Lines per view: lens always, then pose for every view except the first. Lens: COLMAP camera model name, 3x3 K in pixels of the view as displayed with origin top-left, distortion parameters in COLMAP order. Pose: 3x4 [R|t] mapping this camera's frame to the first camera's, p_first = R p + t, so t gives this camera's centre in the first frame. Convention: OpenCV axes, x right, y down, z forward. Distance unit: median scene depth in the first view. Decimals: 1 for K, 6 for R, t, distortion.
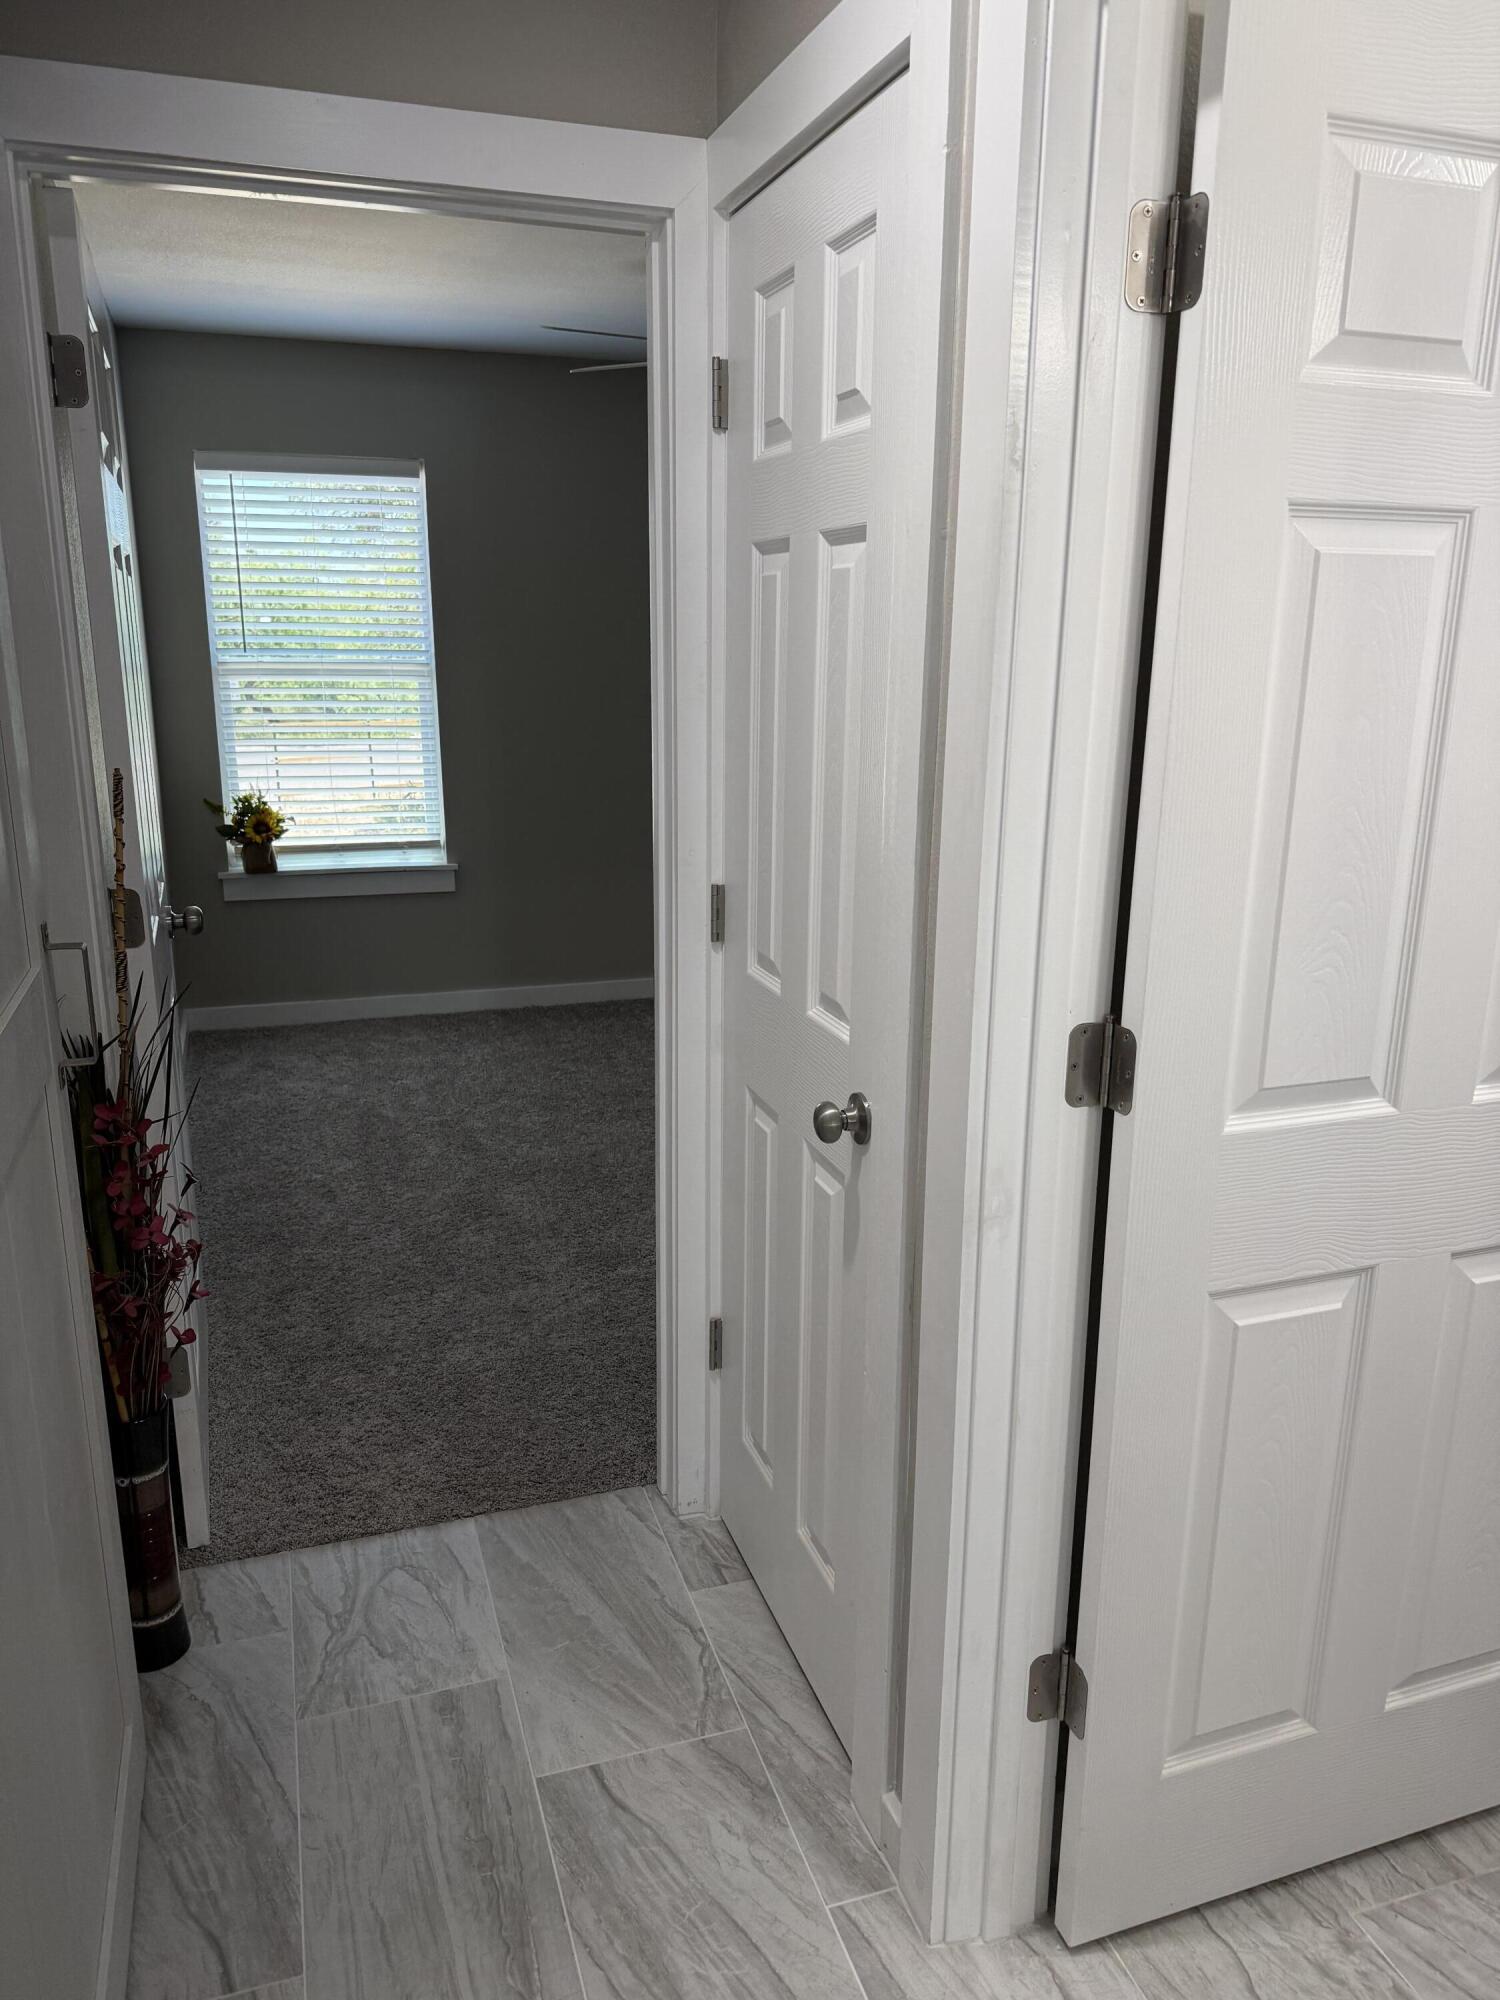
lens RADIAL K [[1437.6, 0, 750.0], [0, 1437.6, 1000.0], [0, 0, 1]] dist [0.013181, -0.024662]
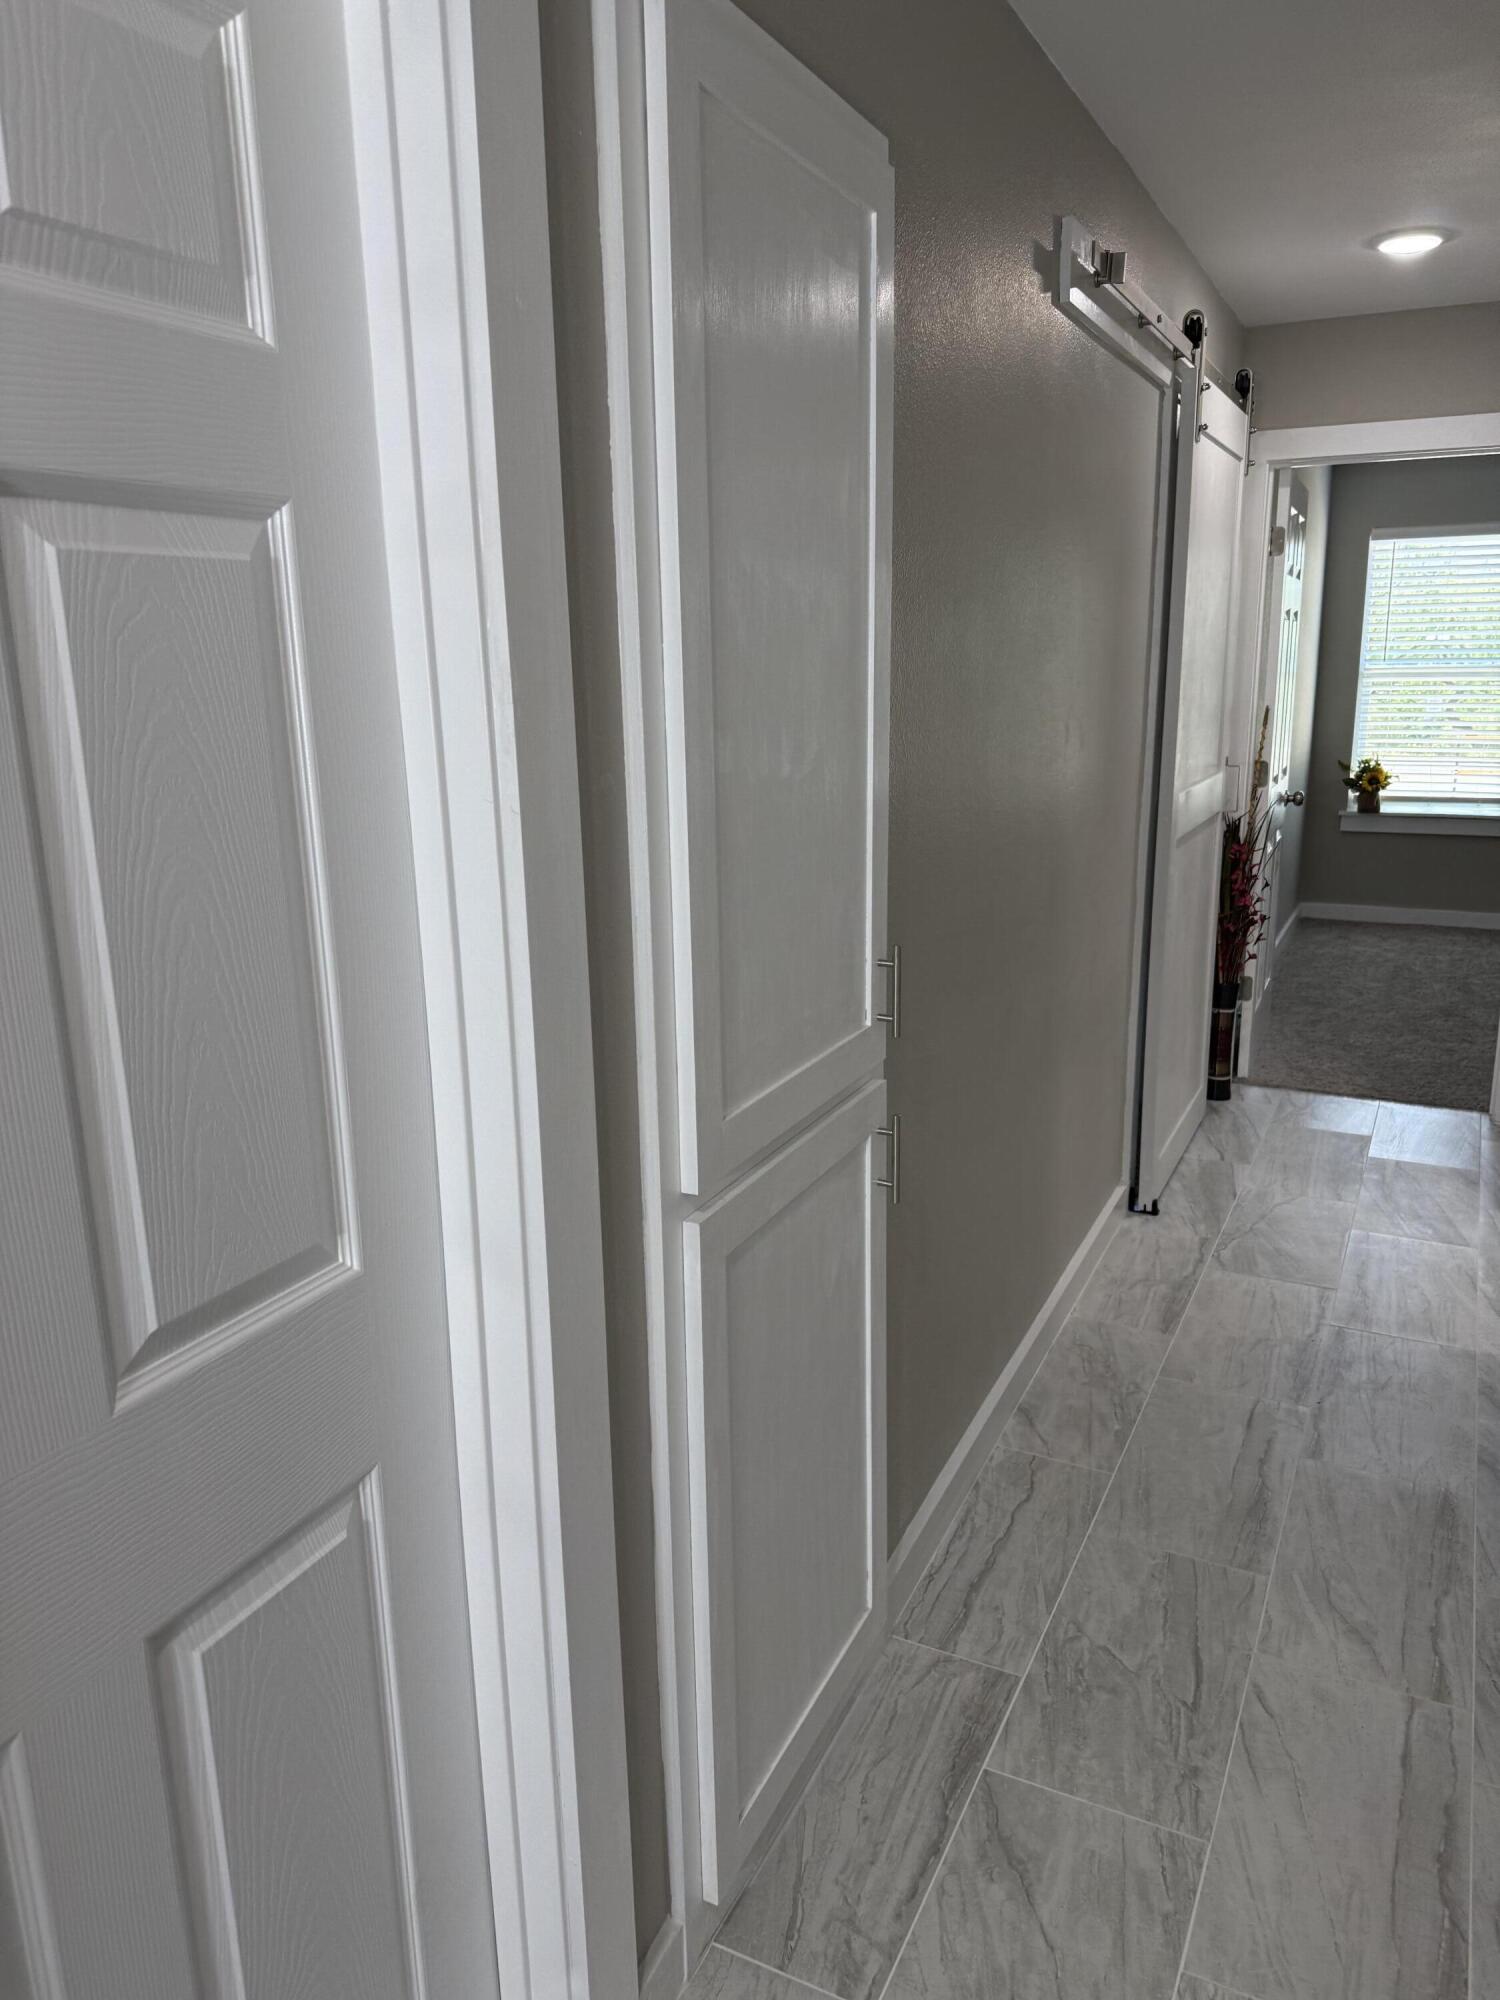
lens RADIAL K [[1437.6, 0, 750.0], [0, 1437.6, 1000.0], [0, 0, 1]] dist [0.013181, -0.024662]
pose [[0.711743, 0.151559, -0.685895, 0.253182], [-0.159882, 0.985770, 0.051914, 0.128032], [0.684003, 0.072713, 0.725846, -0.491406]]
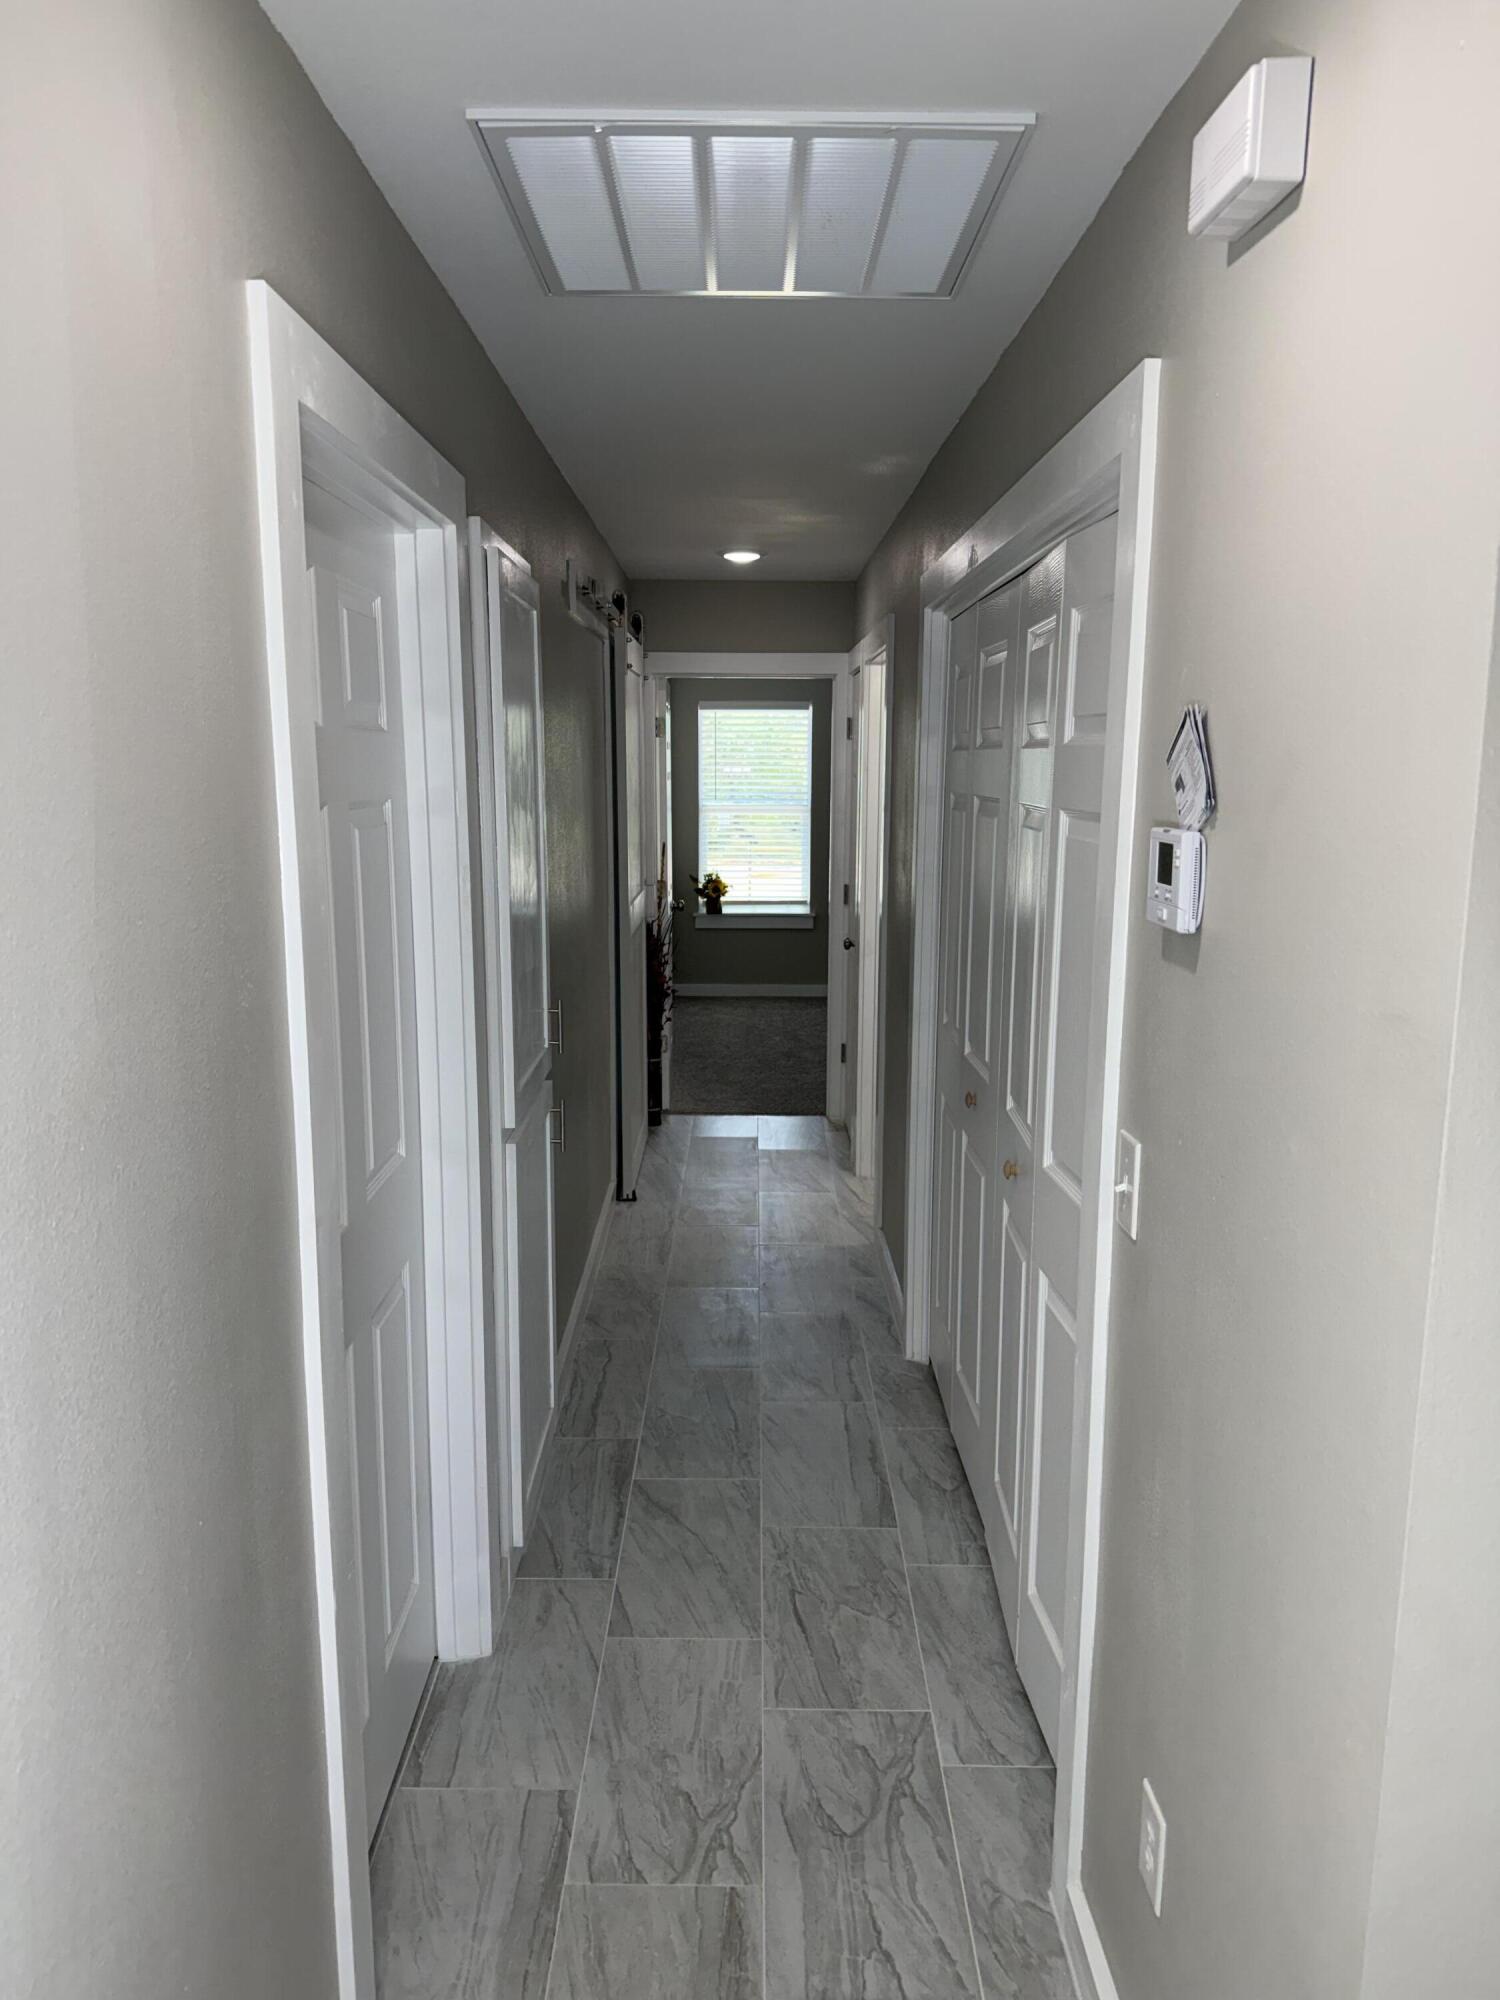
lens RADIAL K [[1395.5, 0, 747.9], [0, 1395.5, 1036.9], [0, 0, 1]] dist [0.002707, -0.001415]
pose [[0.948379, 0.058450, -0.311705, 0.303719], [-0.077109, 0.995873, -0.047866, 0.167318], [0.307621, 0.069430, 0.948972, -0.769353]]
